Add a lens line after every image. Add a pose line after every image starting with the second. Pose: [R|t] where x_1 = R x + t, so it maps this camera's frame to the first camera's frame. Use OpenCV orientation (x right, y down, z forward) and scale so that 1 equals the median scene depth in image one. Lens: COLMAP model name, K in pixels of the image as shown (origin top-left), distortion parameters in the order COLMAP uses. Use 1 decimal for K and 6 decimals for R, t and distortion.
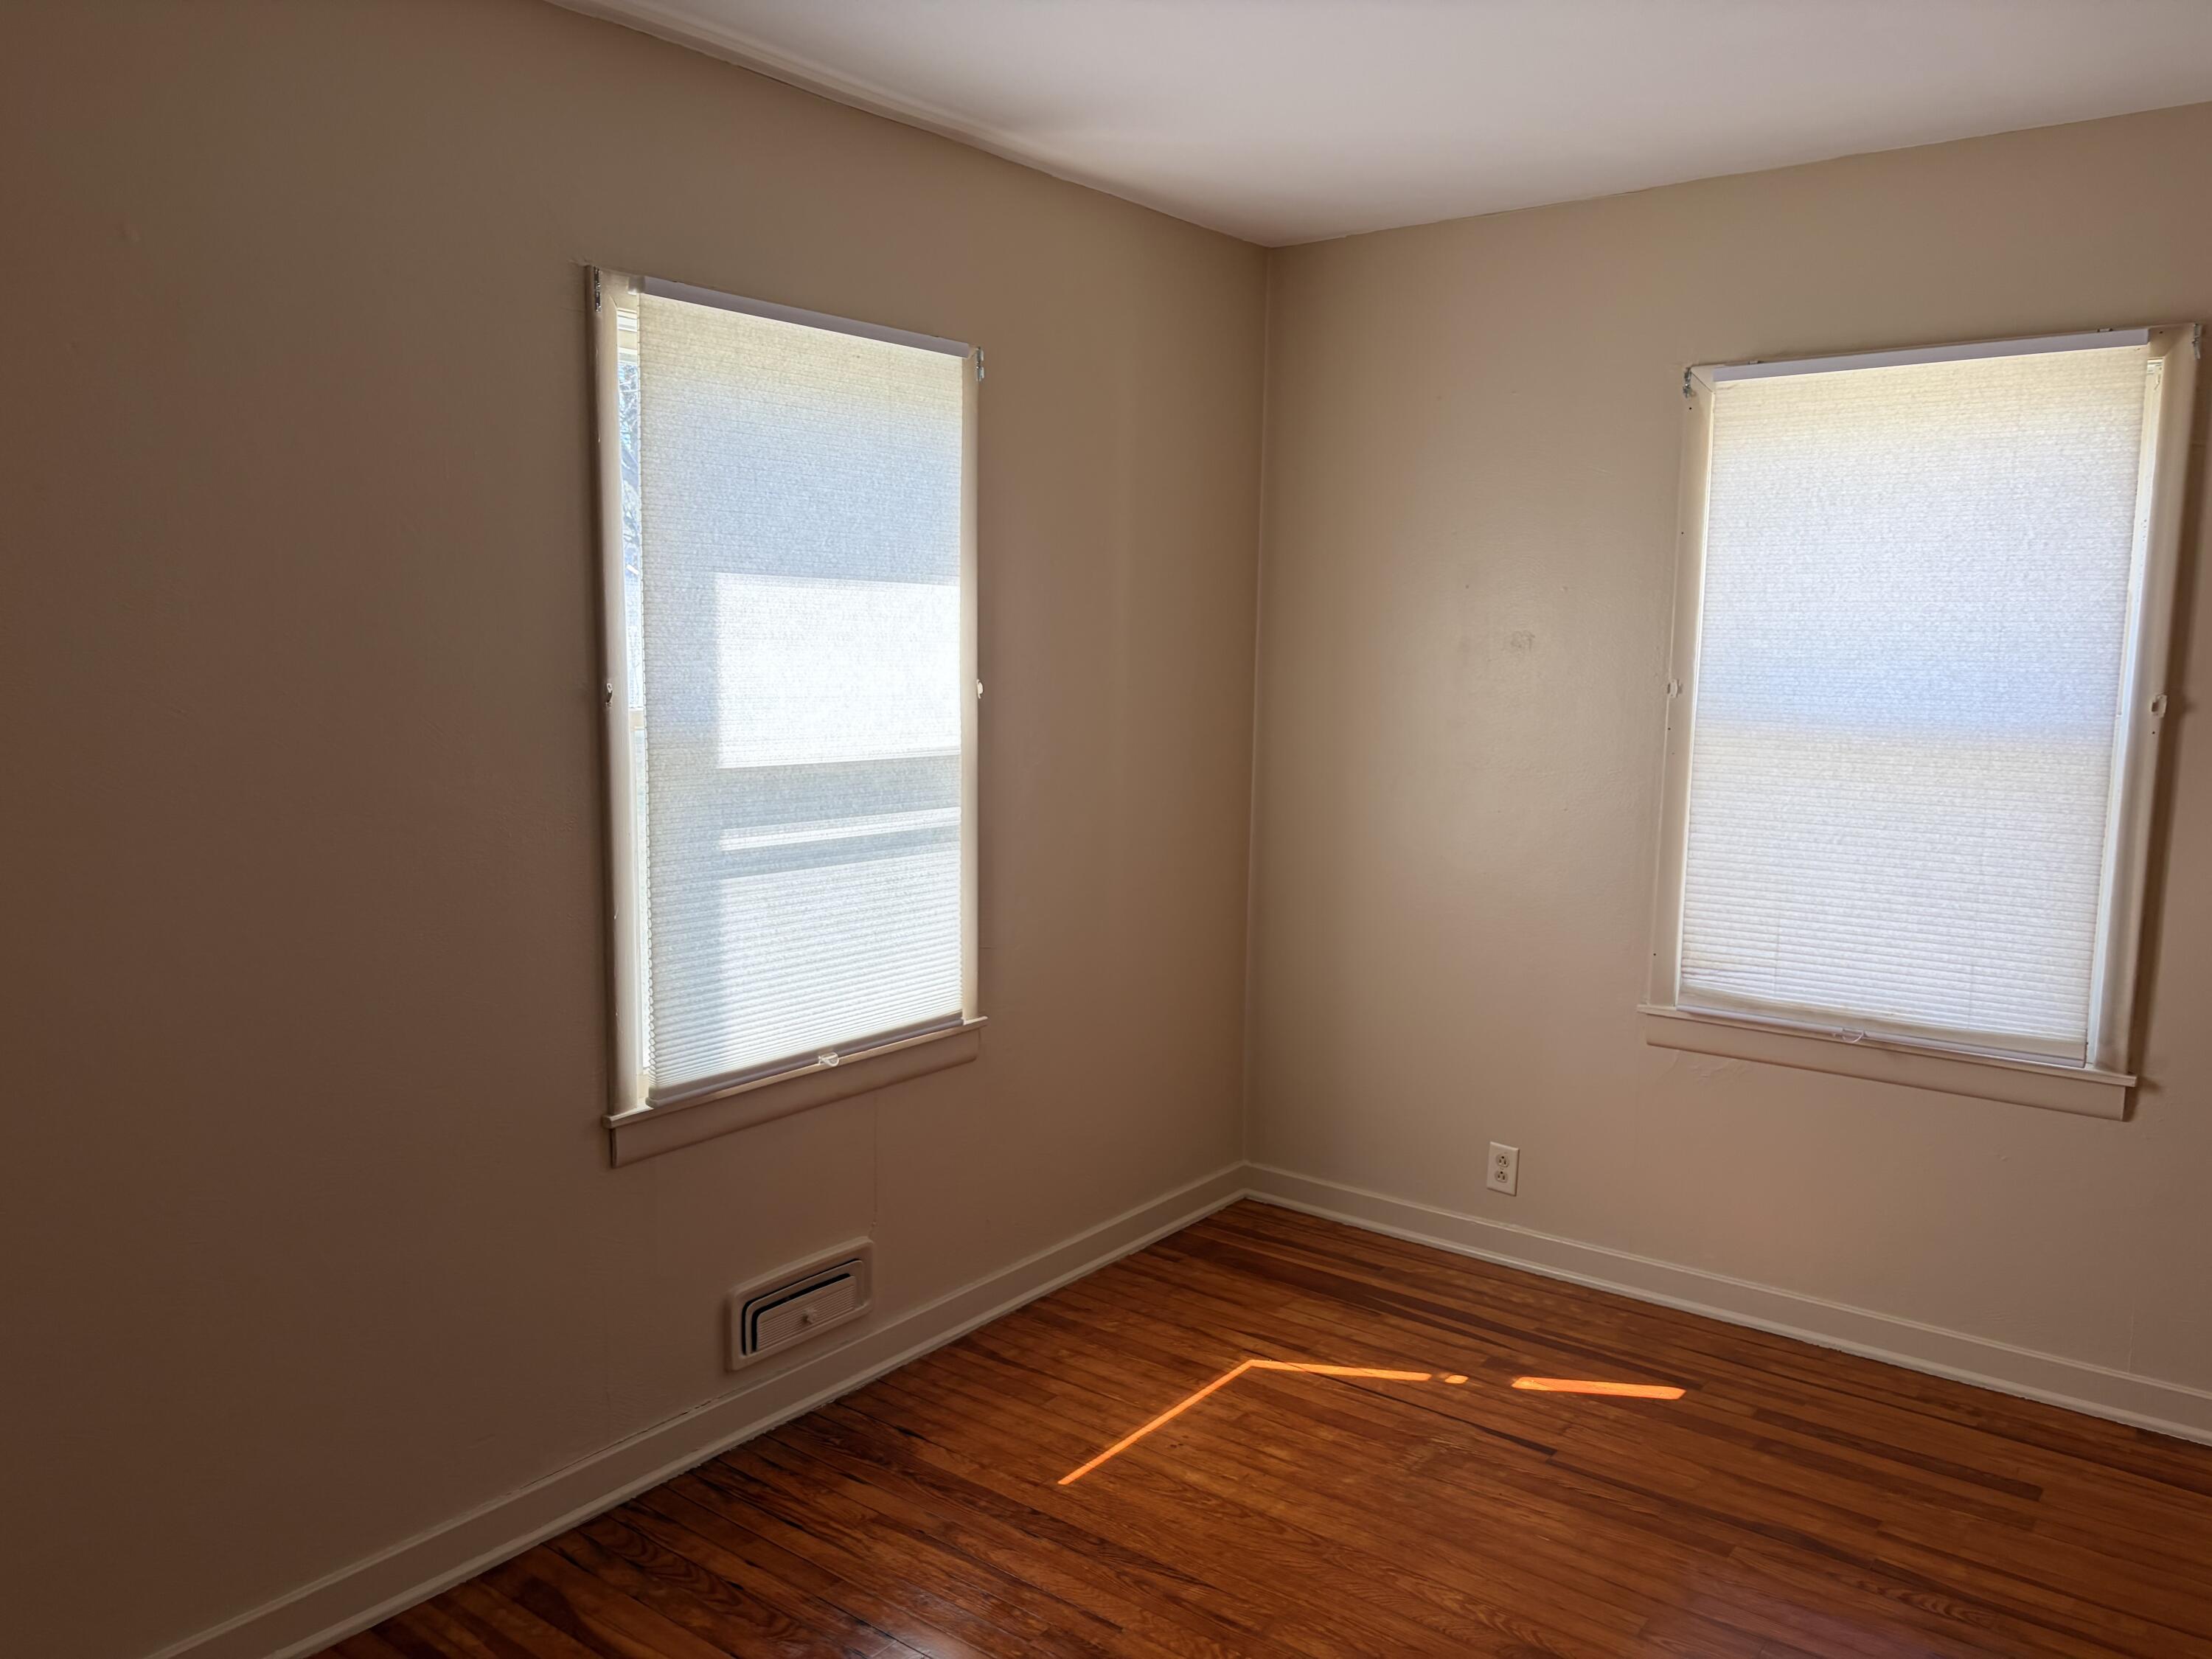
lens RADIAL K [[1659.8, 0, 1105.0], [0, 1659.8, 827.8], [0, 0, 1]] dist [0.049828, -0.053382]
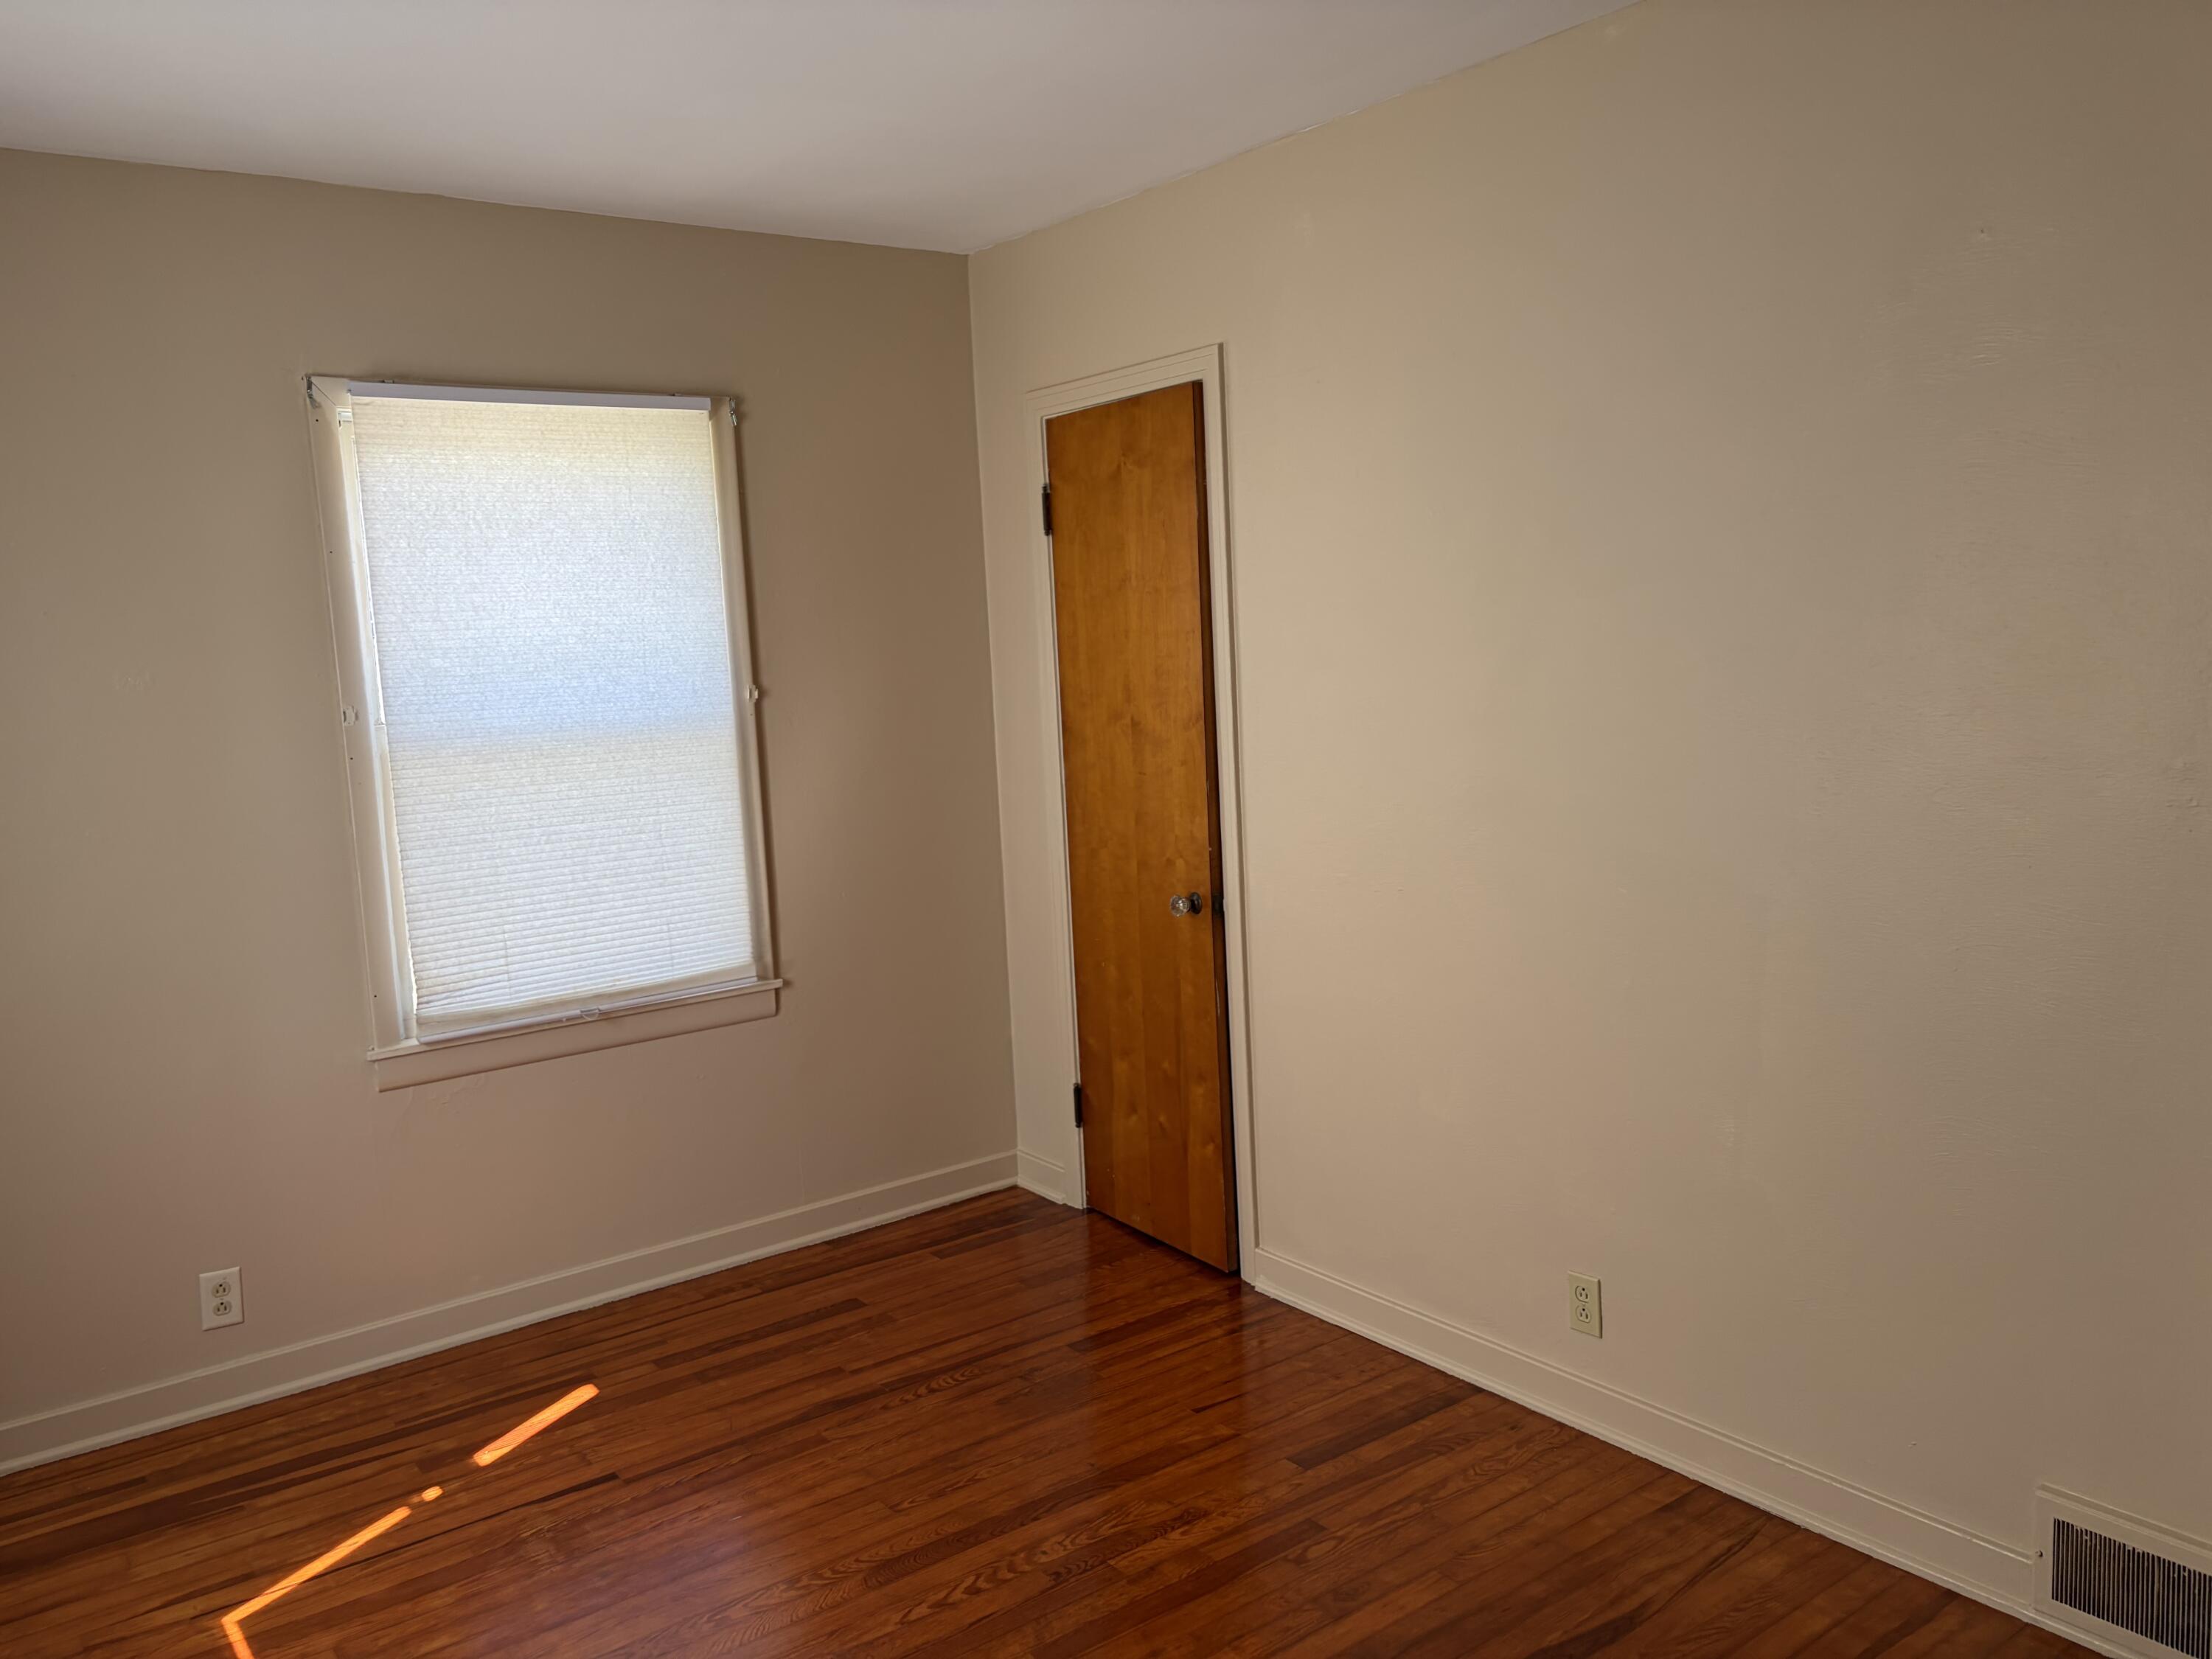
lens RADIAL K [[1659.8, 0, 1101.8], [0, 1659.8, 826.6], [0, 0, 1]] dist [0.049828, -0.053382]
pose [[0.277542, -0.135932, 0.951048, -0.491618], [0.164295, 0.982072, 0.092421, -0.042452], [-0.946561, 0.130602, 0.294899, 0.352953]]
